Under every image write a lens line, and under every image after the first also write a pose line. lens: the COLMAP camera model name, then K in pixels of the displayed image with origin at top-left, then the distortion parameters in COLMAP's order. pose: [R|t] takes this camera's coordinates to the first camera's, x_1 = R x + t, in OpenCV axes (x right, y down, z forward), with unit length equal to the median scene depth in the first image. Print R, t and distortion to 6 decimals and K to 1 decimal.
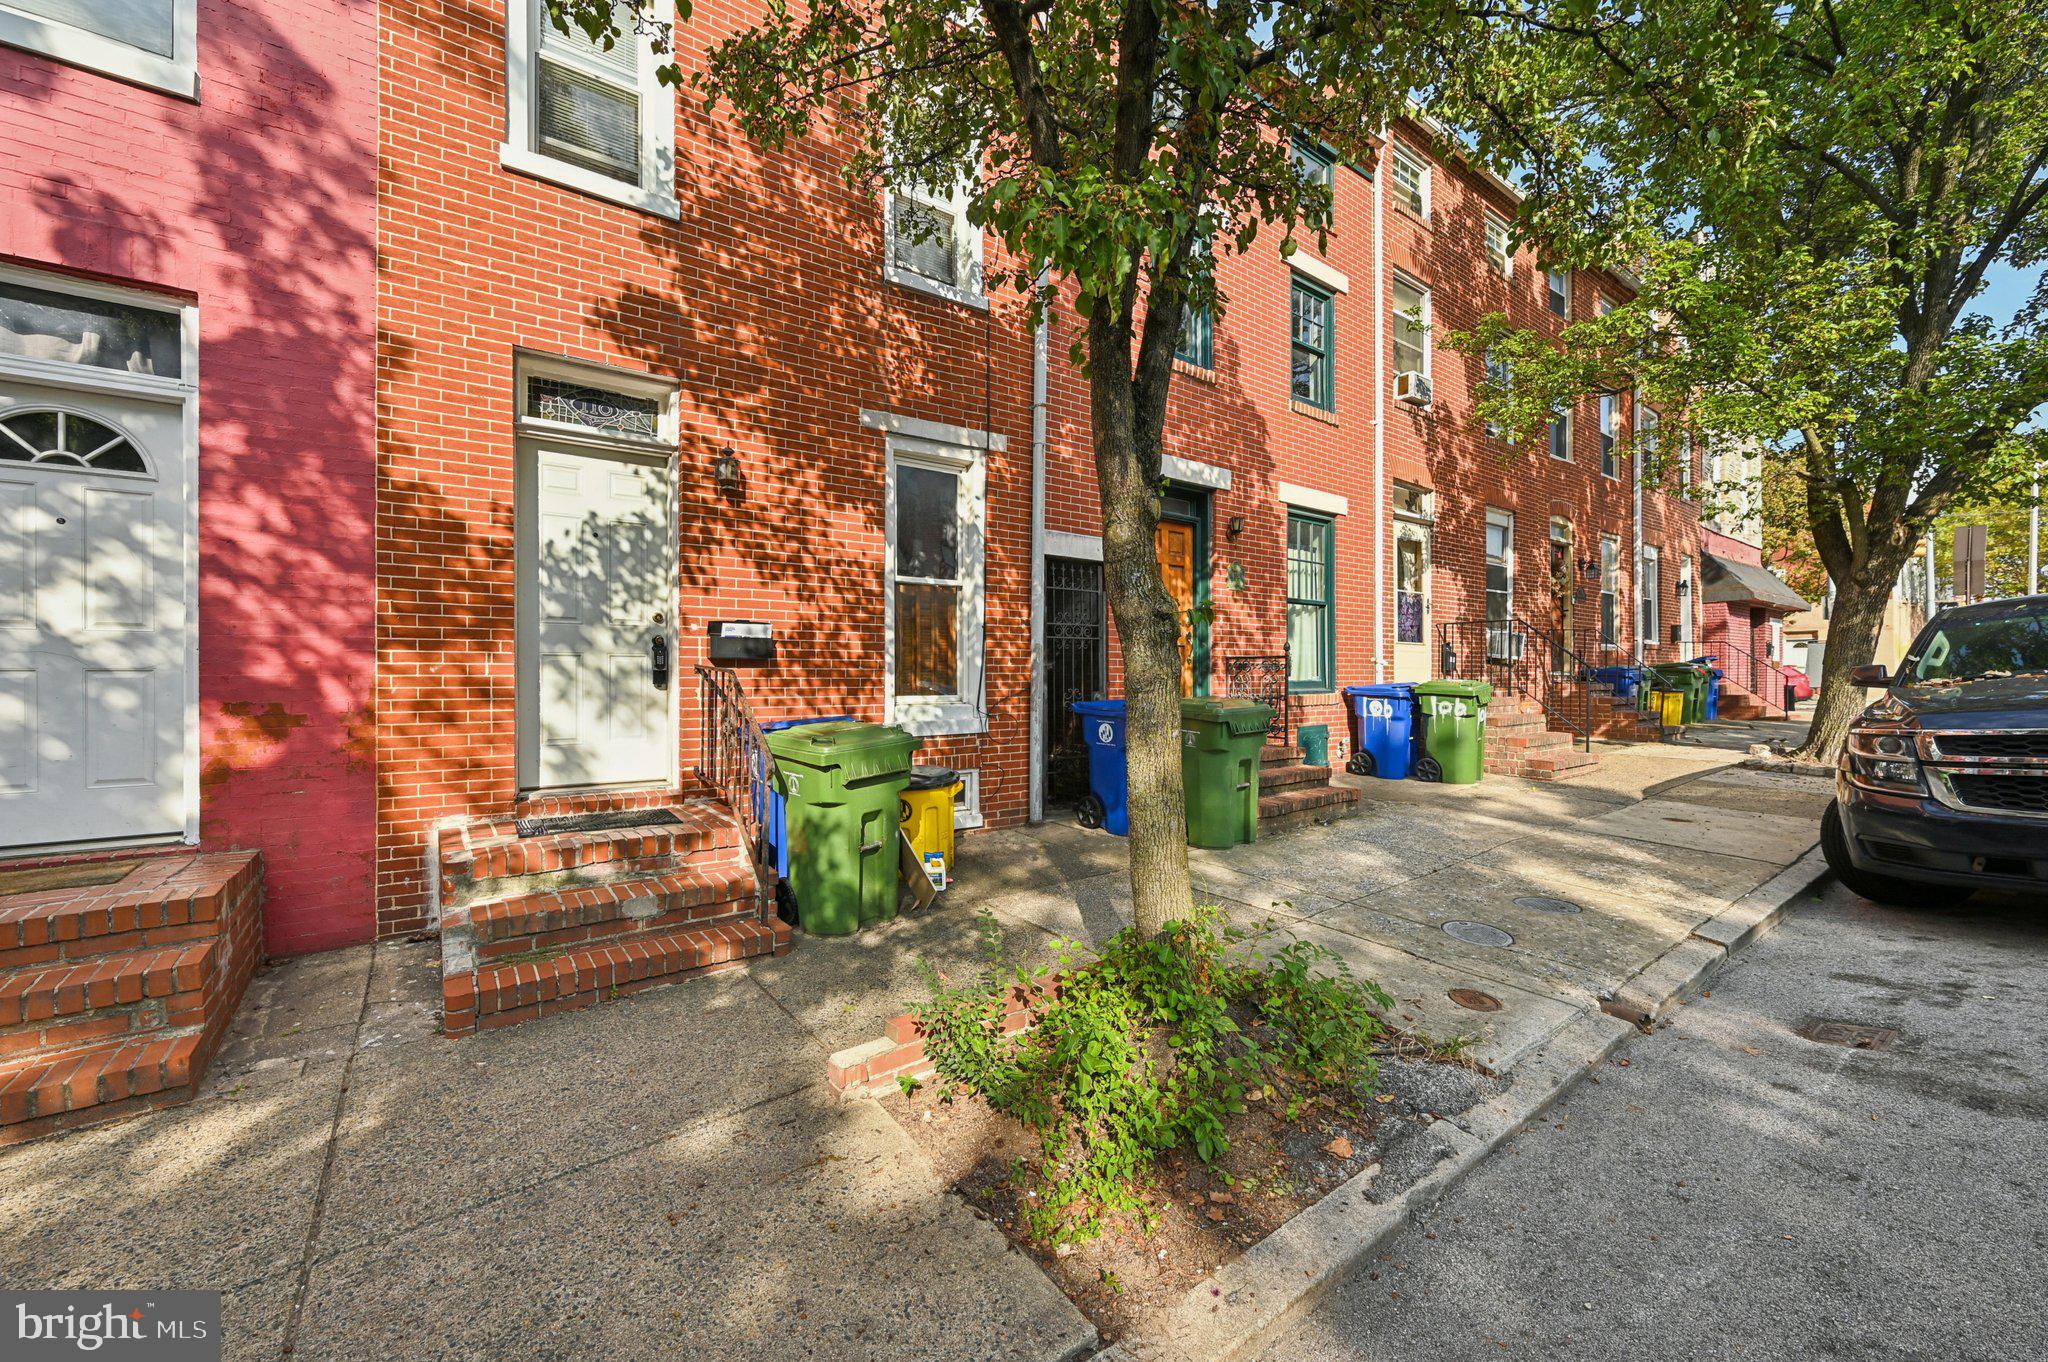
lens RADIAL K [[818.8, 0, 1037.2], [0, 818.8, 686.9], [0, 0, 1]] dist [0.000547, -0.000011]
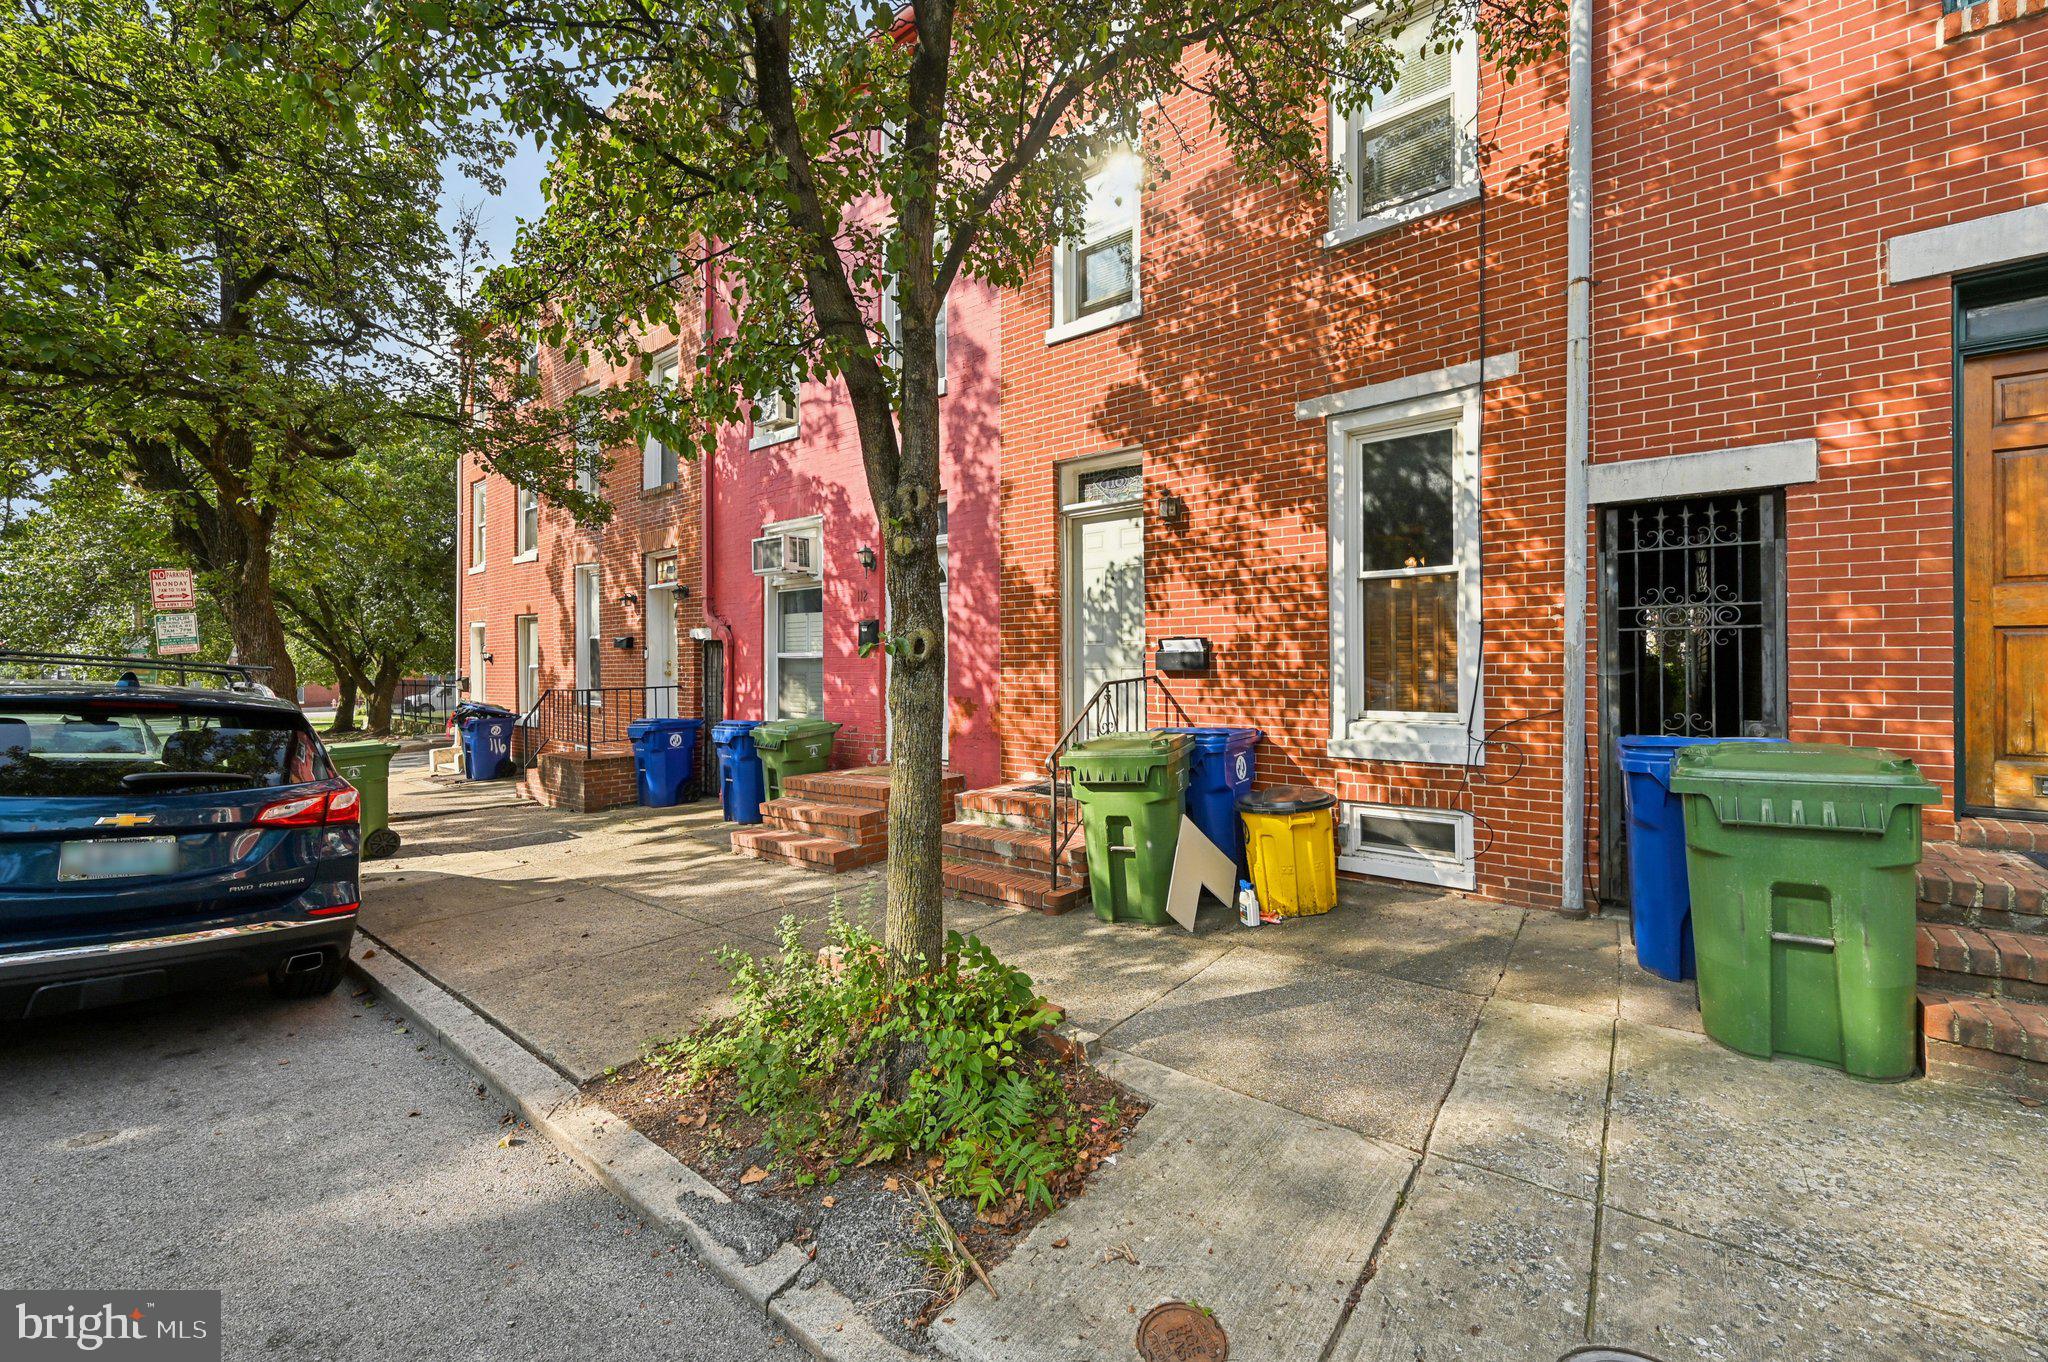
lens RADIAL K [[813.4, 0, 1024.0], [0, 813.4, 681.0], [0, 0, 1]] dist [-0.022306, 0.000002]
pose [[0.228515, 0.015597, -0.973415, 0.654615], [-0.006513, 0.999874, 0.014491, -0.034536], [0.973519, 0.003029, 0.228588, 0.508931]]
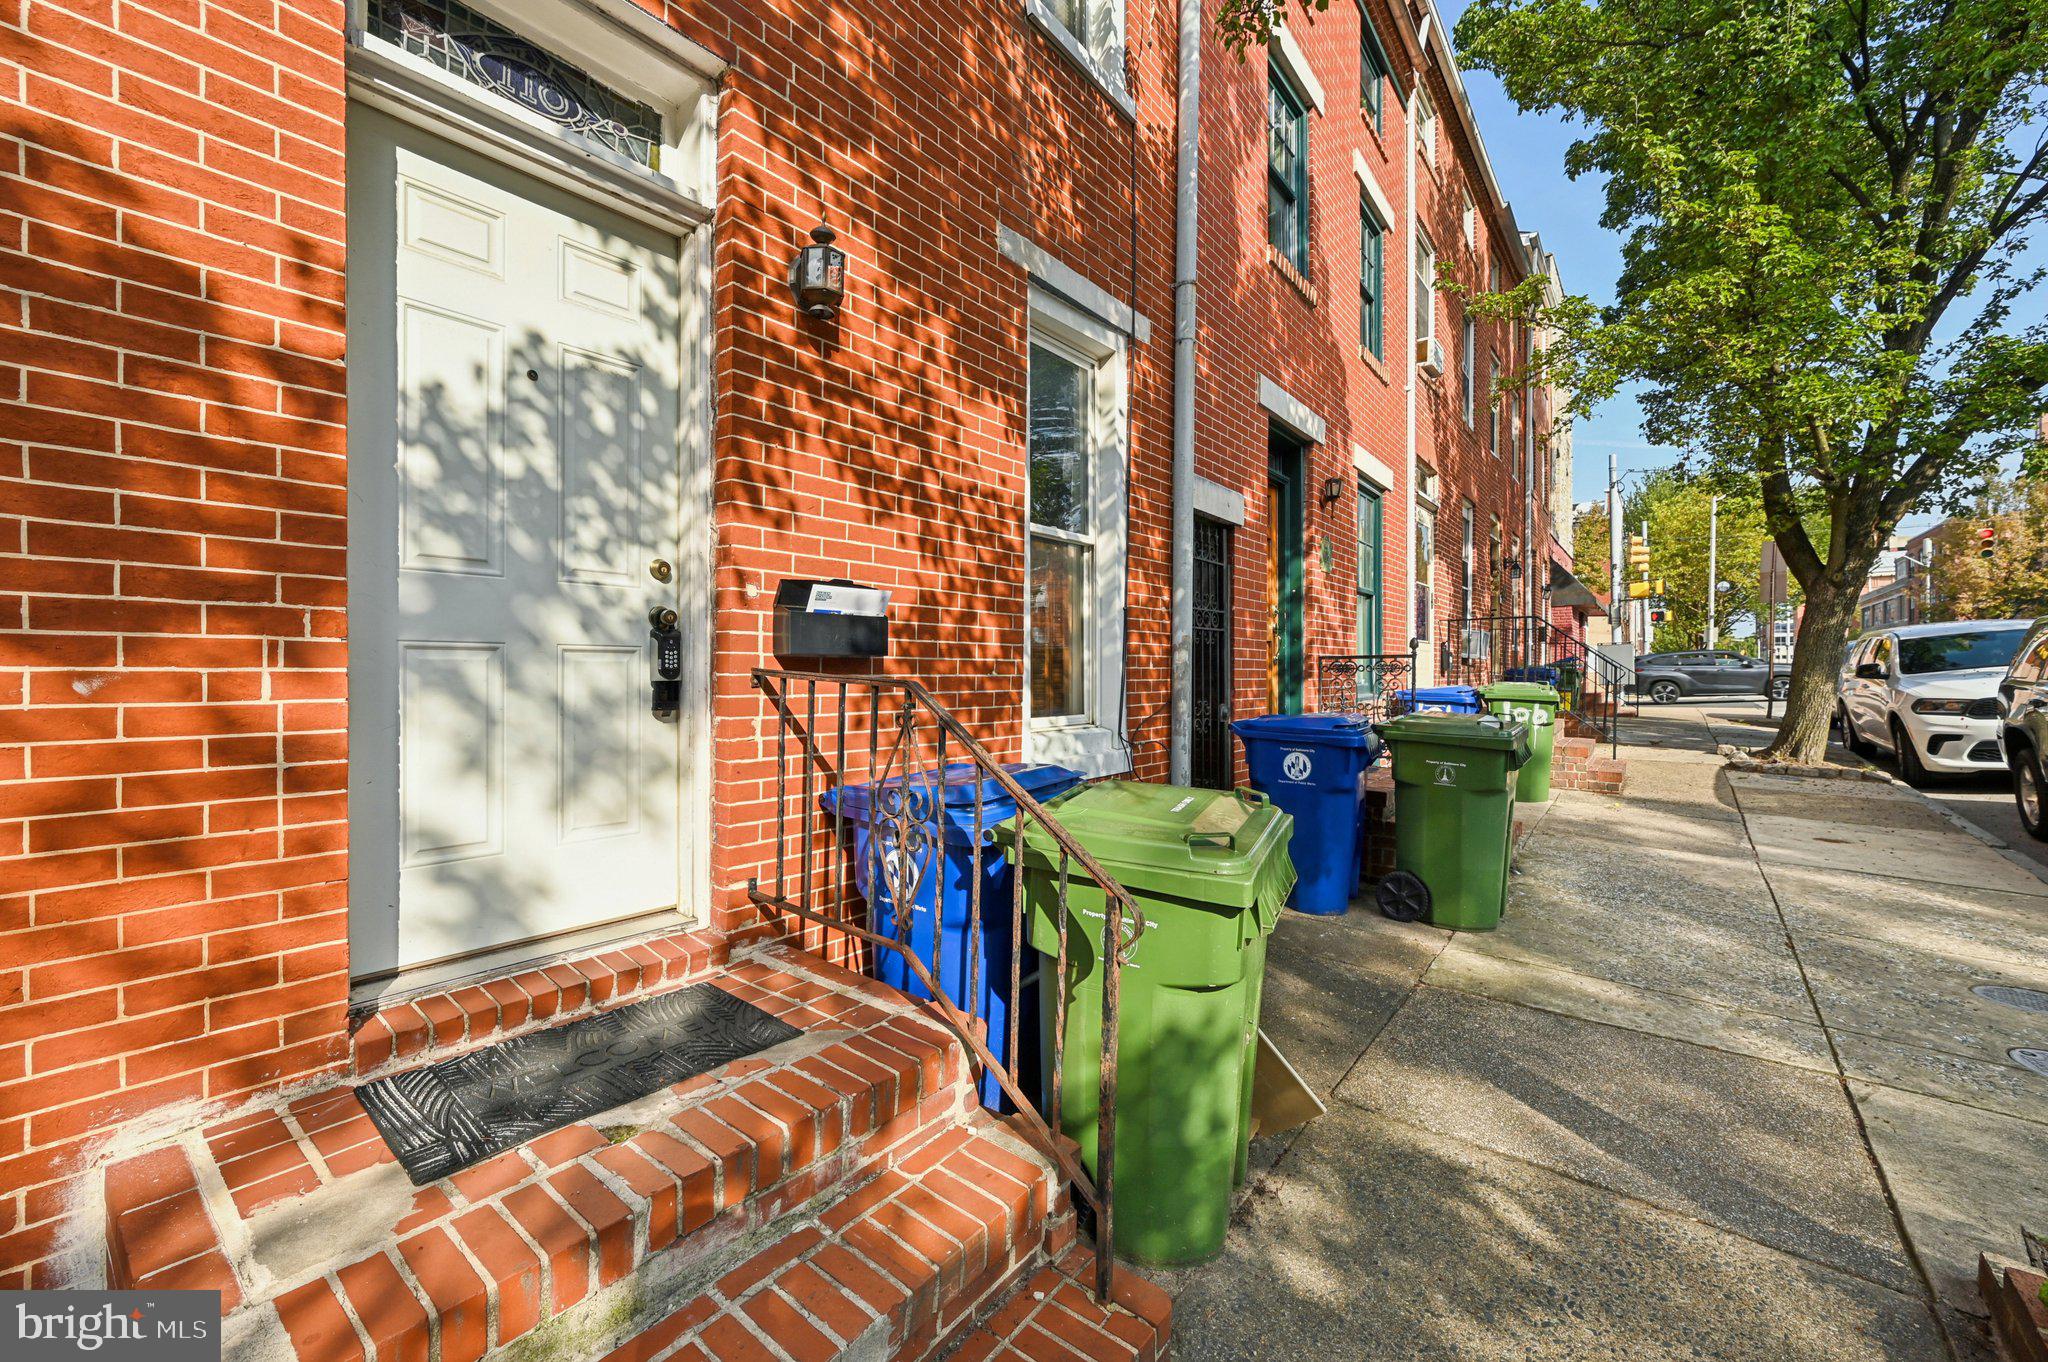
lens RADIAL K [[807.1, 0, 1015.9], [0, 807.1, 689.0], [0, 0, 1]] dist [0.000062, -0.000009]
pose [[0.975496, -0.015108, 0.219499, -0.352058], [0.016269, 0.999862, -0.003478, -0.011894], [-0.219416, 0.006964, 0.975606, 0.467719]]
